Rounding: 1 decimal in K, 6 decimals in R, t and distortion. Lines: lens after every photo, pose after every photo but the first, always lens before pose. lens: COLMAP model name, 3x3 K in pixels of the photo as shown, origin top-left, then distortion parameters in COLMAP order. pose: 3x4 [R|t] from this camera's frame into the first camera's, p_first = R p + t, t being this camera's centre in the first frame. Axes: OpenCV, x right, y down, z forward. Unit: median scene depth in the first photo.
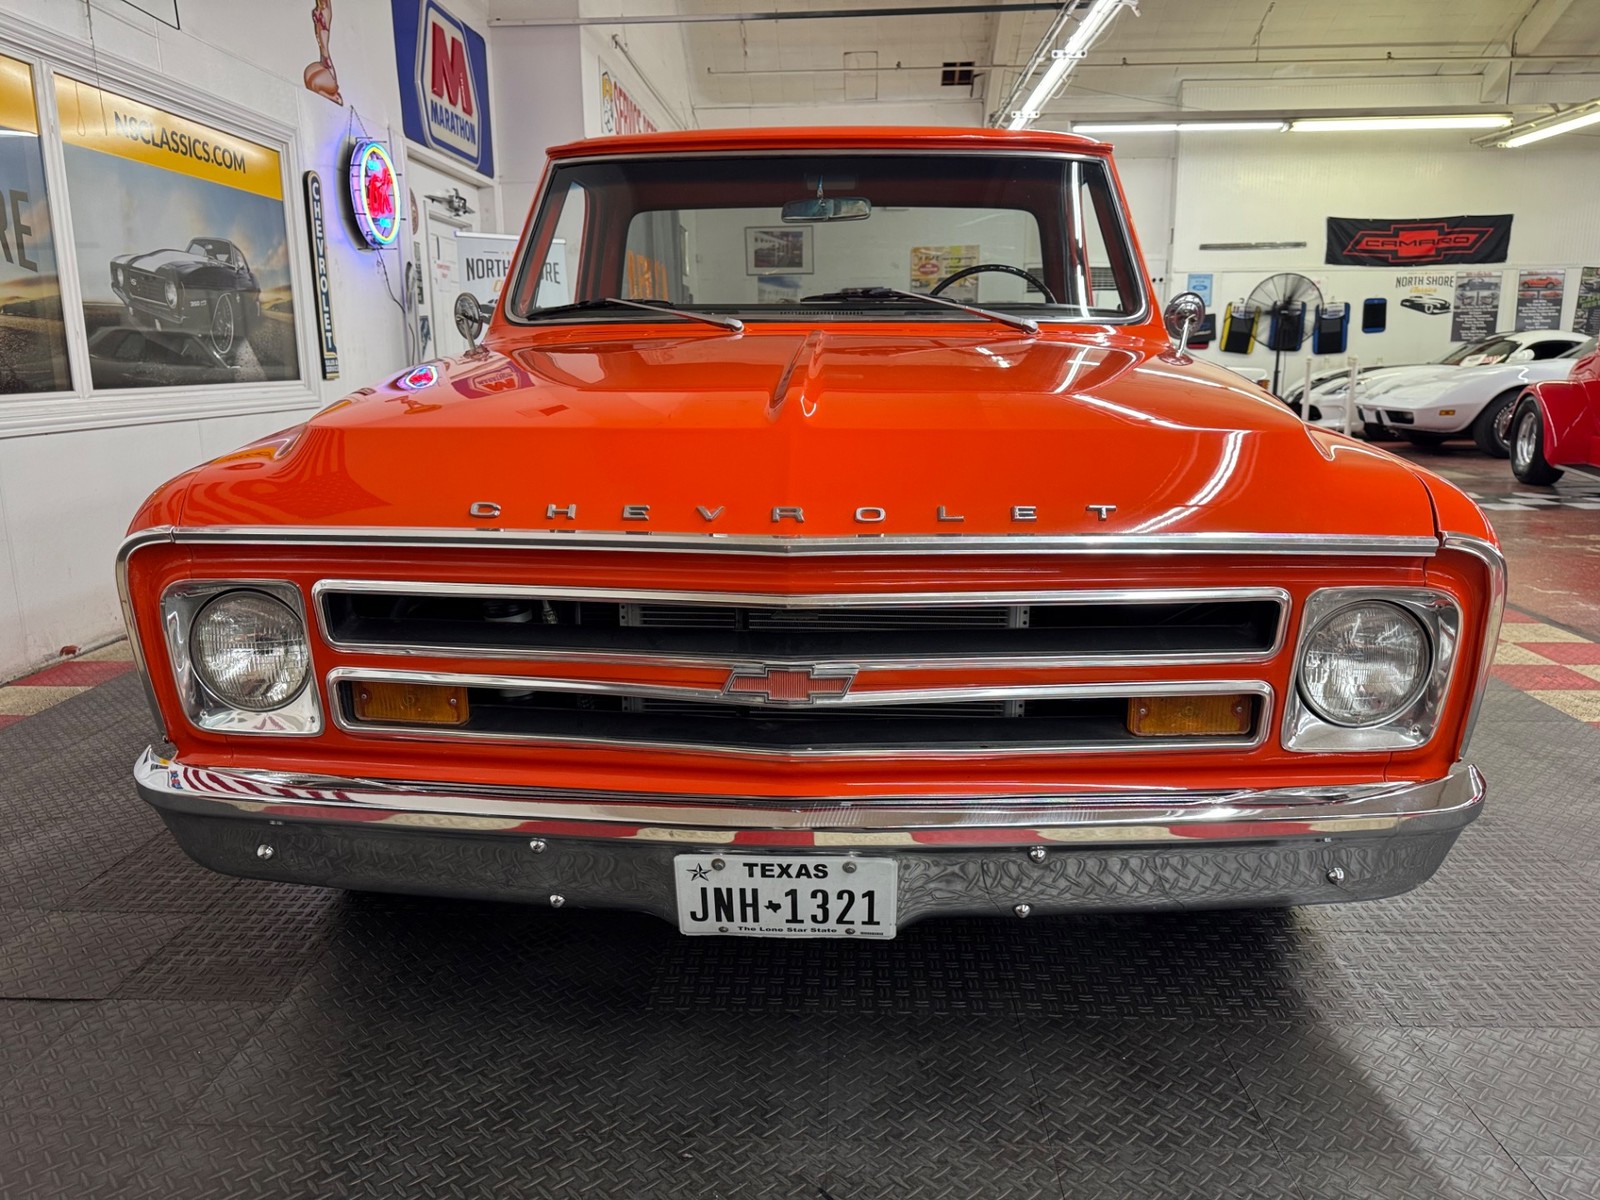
lens RADIAL K [[1139.6, 0, 795.4], [0, 1139.6, 599.6], [0, 0, 1]] dist [0.026765, -0.028426]
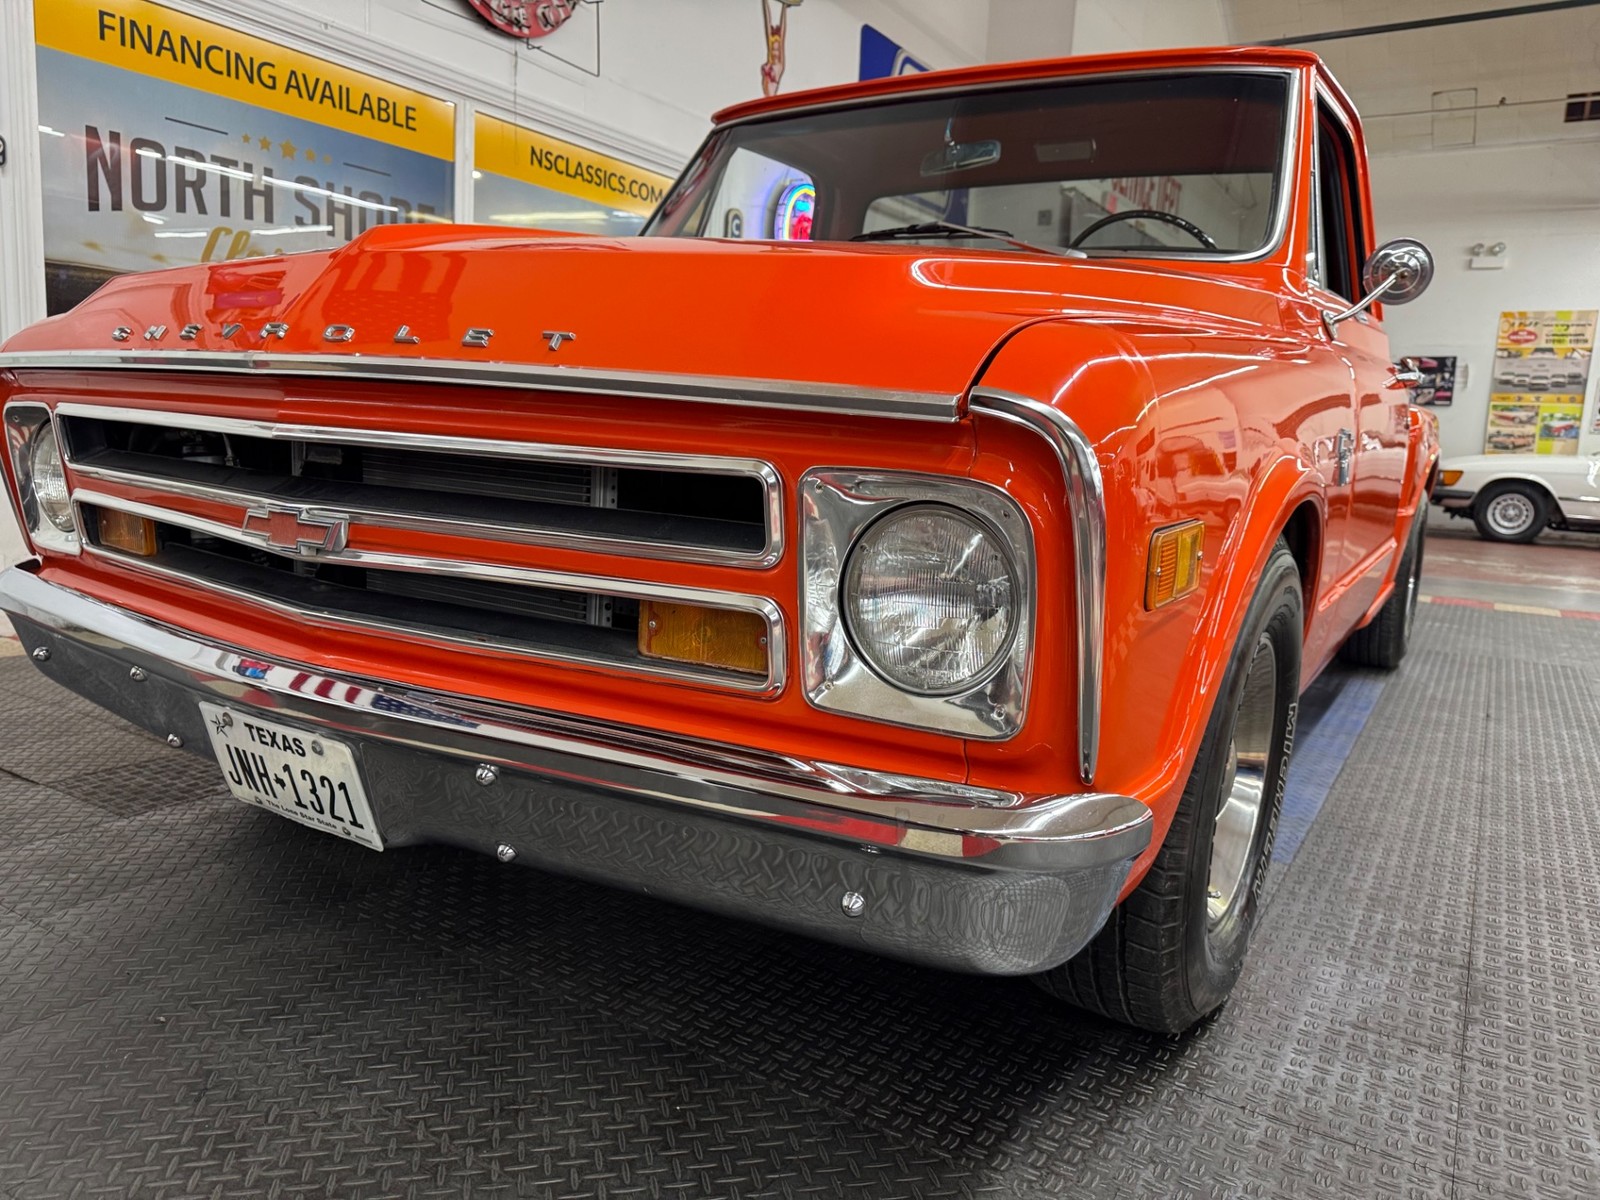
lens RADIAL K [[1139.6, 0, 802.1], [0, 1139.6, 602.8], [0, 0, 1]] dist [0.026765, -0.028426]
pose [[0.874193, 0.123456, -0.469622, 0.246418], [-0.155244, 0.987438, -0.029404, 0.029664], [0.460093, 0.098611, 0.882378, 0.122318]]
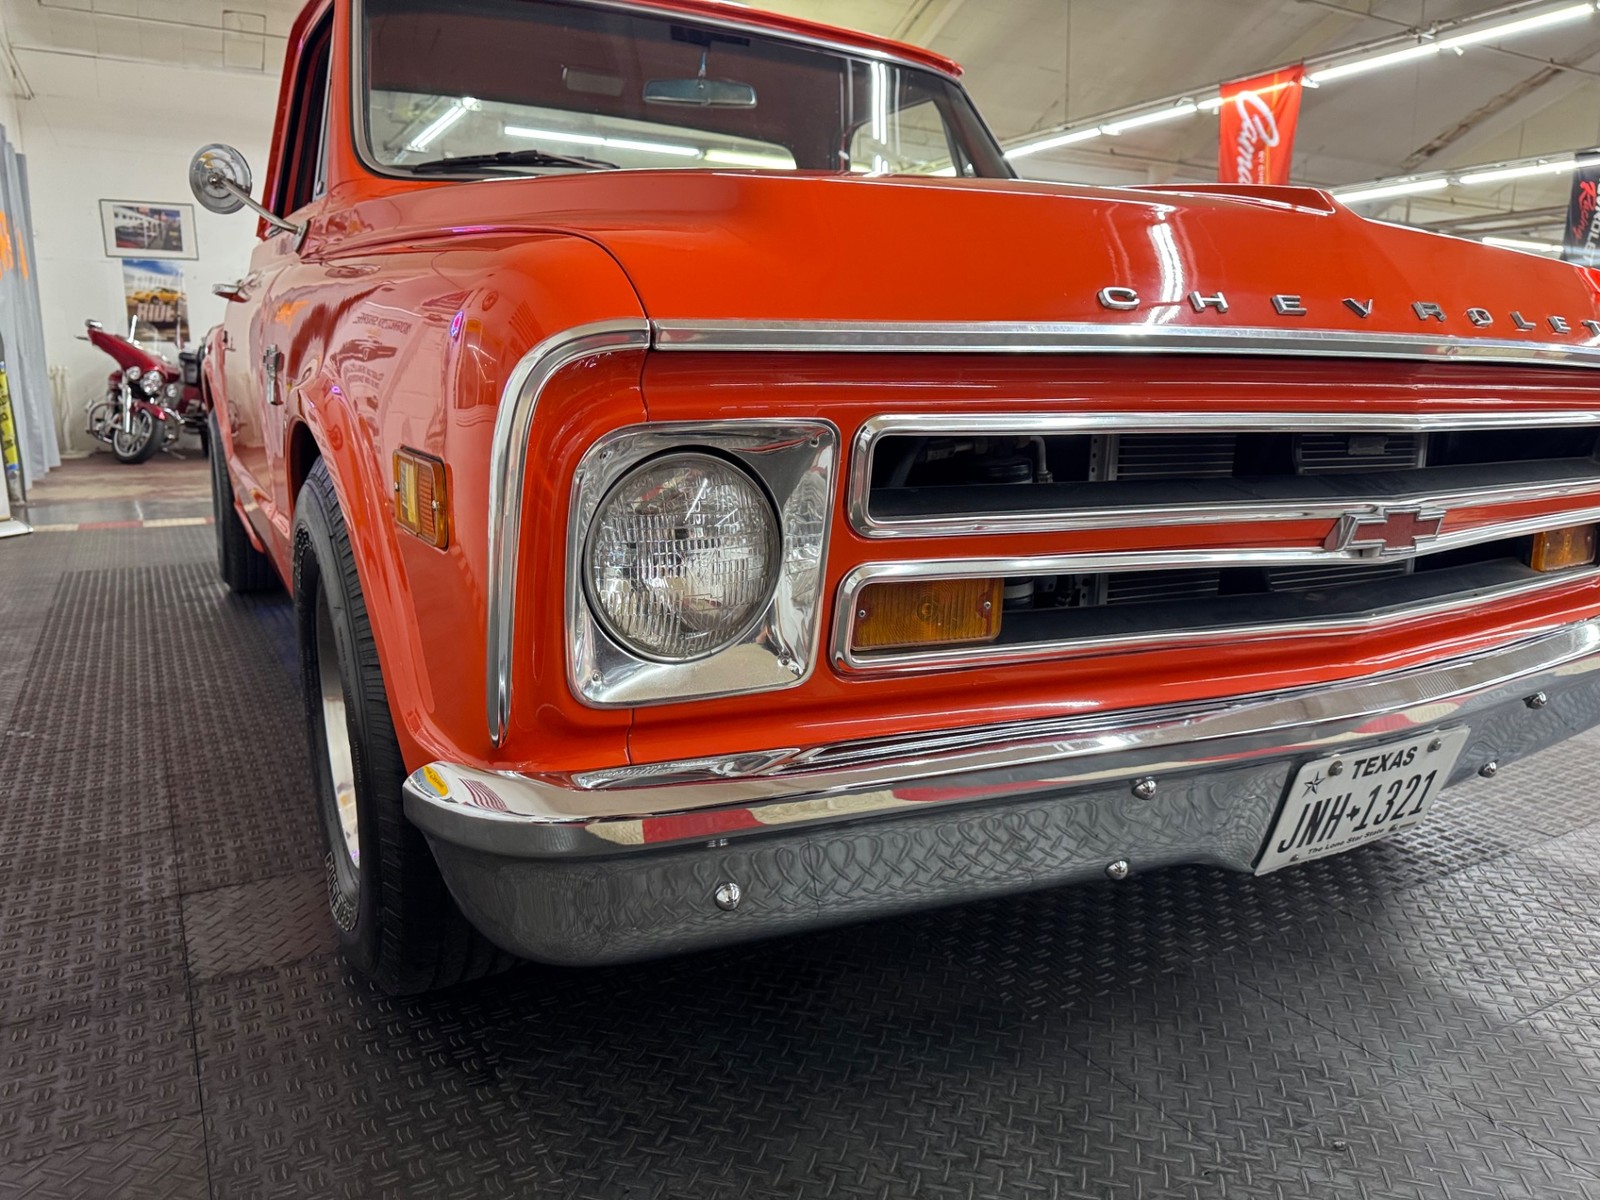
lens RADIAL K [[1139.6, 0, 796.8], [0, 1139.6, 587.3], [0, 0, 1]] dist [0.026765, -0.028426]
pose [[0.846108, -0.082662, 0.526563, -0.253056], [0.100343, 0.994940, -0.005048, 0.023726], [-0.523481, 0.057108, 0.850121, 0.164604]]
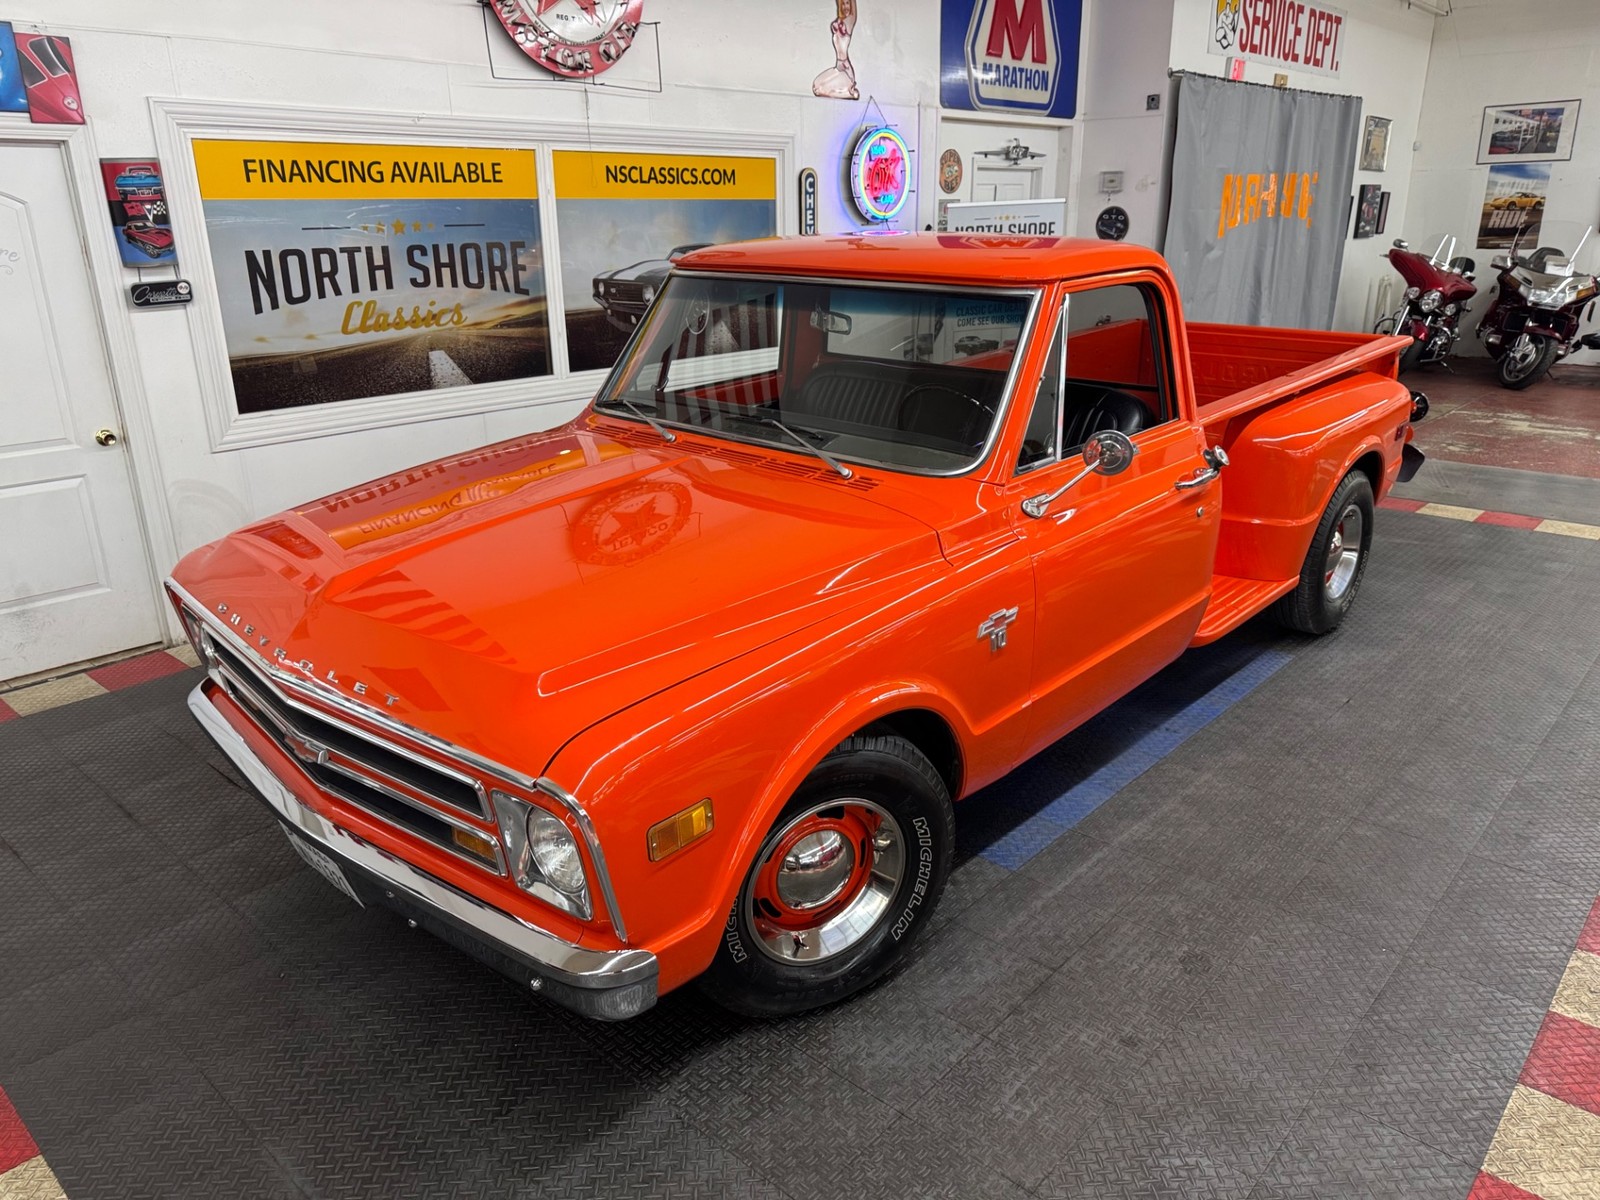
lens RADIAL K [[1139.6, 0, 817.1], [0, 1139.6, 602.8], [0, 0, 1]] dist [0.026765, -0.028426]
pose [[0.776925, 0.204169, -0.595570, 0.494502], [-0.125736, 0.977219, 0.170980, -0.166994], [0.616910, -0.057954, 0.784897, 0.042682]]
